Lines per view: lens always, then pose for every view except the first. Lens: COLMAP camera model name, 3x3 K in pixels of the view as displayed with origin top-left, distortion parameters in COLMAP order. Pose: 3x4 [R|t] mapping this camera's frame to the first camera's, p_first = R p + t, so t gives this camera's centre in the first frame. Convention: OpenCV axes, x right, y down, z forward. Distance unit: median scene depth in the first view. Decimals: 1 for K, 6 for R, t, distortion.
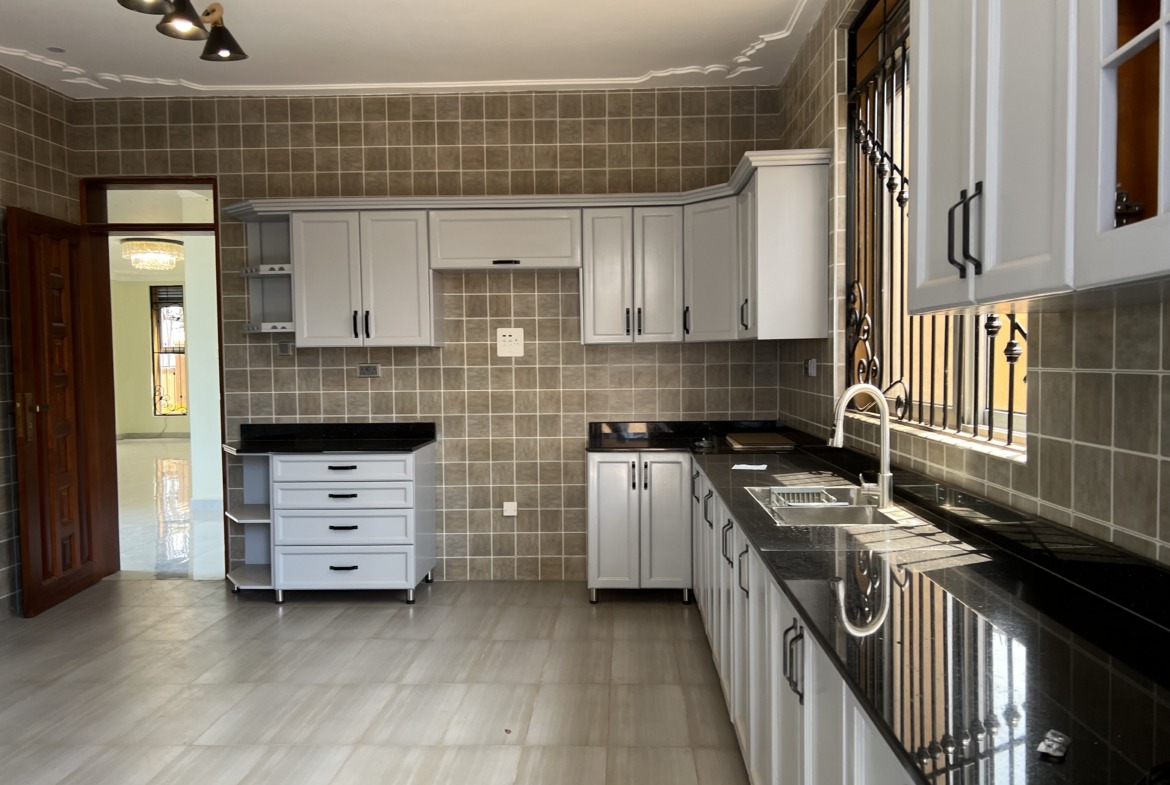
lens RADIAL K [[870.8, 0, 585.0], [0, 870.8, 392.5], [0, 0, 1]] dist [0.049491, -0.044879]
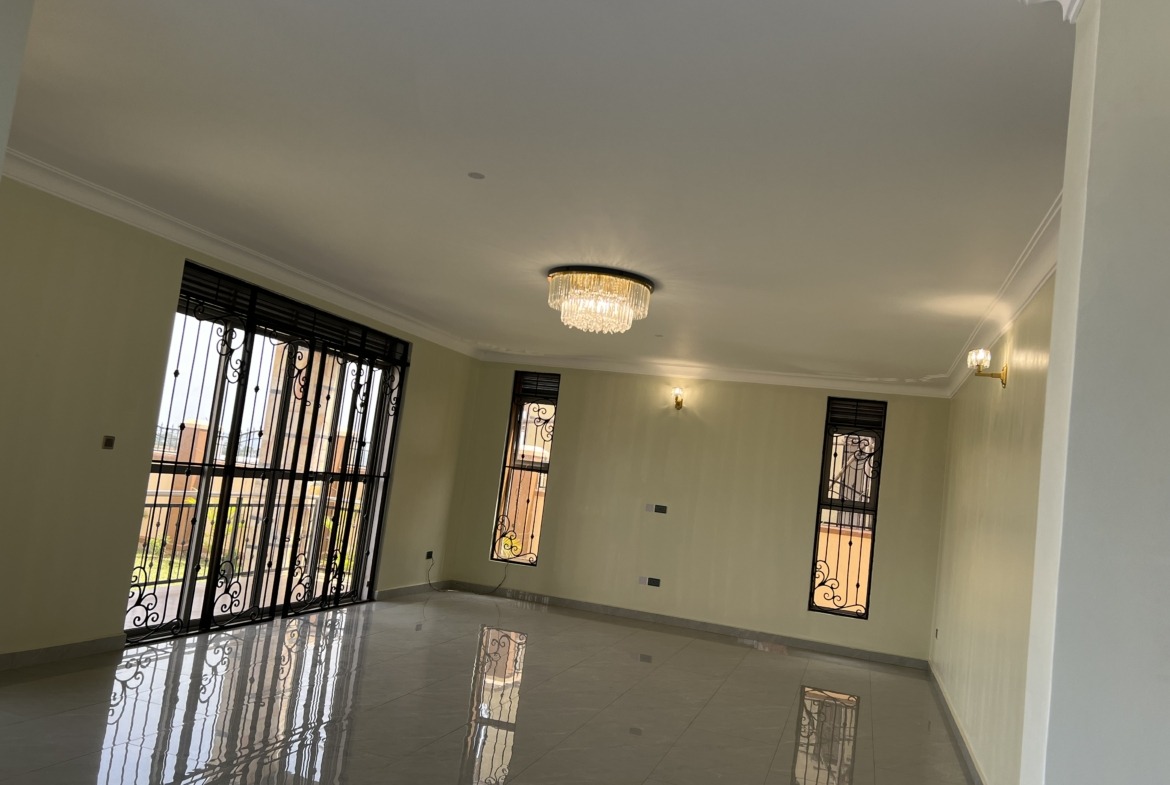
lens RADIAL K [[870.8, 0, 585.0], [0, 870.8, 392.5], [0, 0, 1]] dist [0.049491, -0.044879]
pose [[0.956504, 0.107478, -0.271199, -0.253490], [-0.147952, 0.979949, -0.133456, -0.020388], [0.251417, 0.167775, 0.953227, 0.359799]]
